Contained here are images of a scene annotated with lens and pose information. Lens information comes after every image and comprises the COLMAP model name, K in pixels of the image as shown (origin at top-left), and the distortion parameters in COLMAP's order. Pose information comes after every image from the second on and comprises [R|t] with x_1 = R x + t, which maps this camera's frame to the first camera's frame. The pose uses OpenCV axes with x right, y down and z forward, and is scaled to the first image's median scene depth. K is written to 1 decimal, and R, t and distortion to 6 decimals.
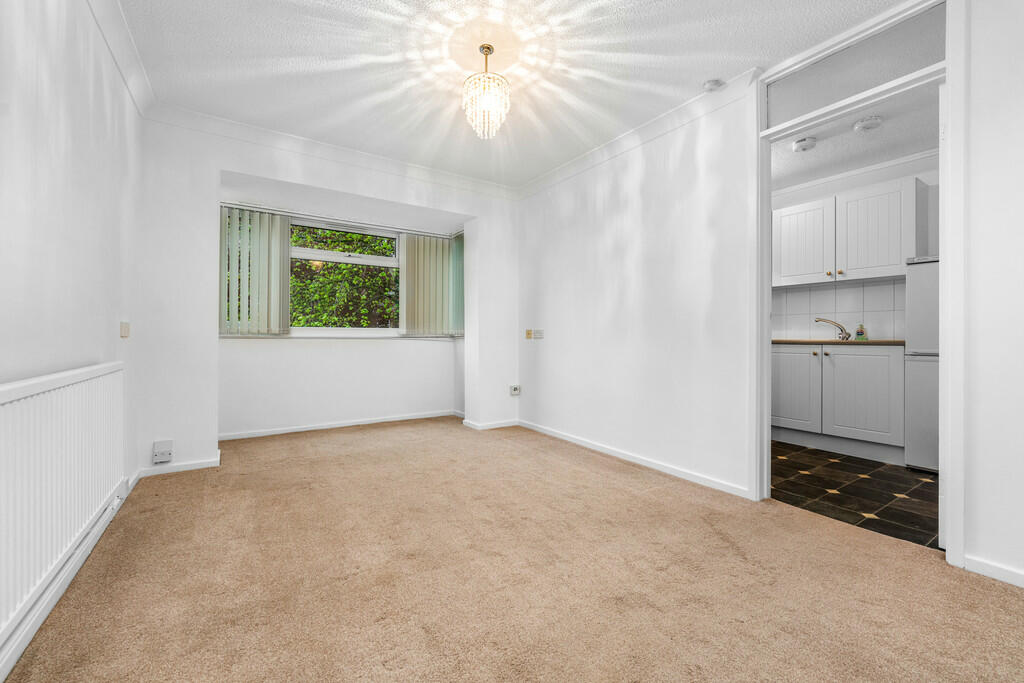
lens RADIAL K [[413.0, 0, 511.9], [0, 413.0, 335.1], [0, 0, 1]] dist [-0.013114, -0.000031]
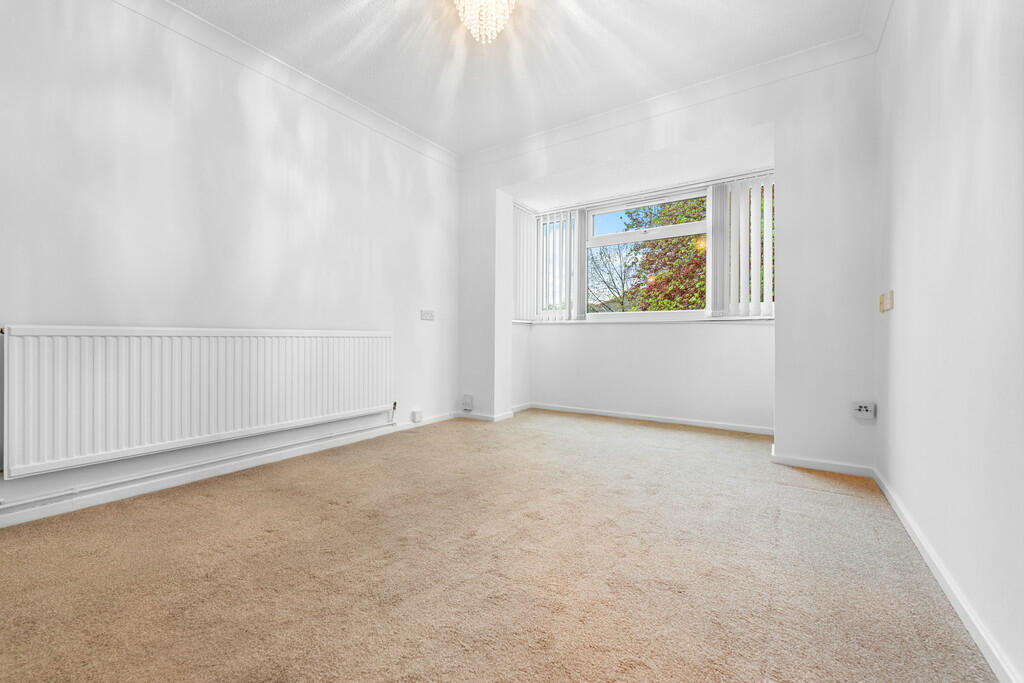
lens RADIAL K [[417.4, 0, 512.0], [0, 417.4, 341.5], [0, 0, 1]] dist [-0.001059, 0.000095]
pose [[0.388943, 0.013905, -0.921157, 0.526743], [-0.002285, 0.999898, 0.014128, 0.053767], [0.921259, -0.003390, 0.388934, 0.573685]]
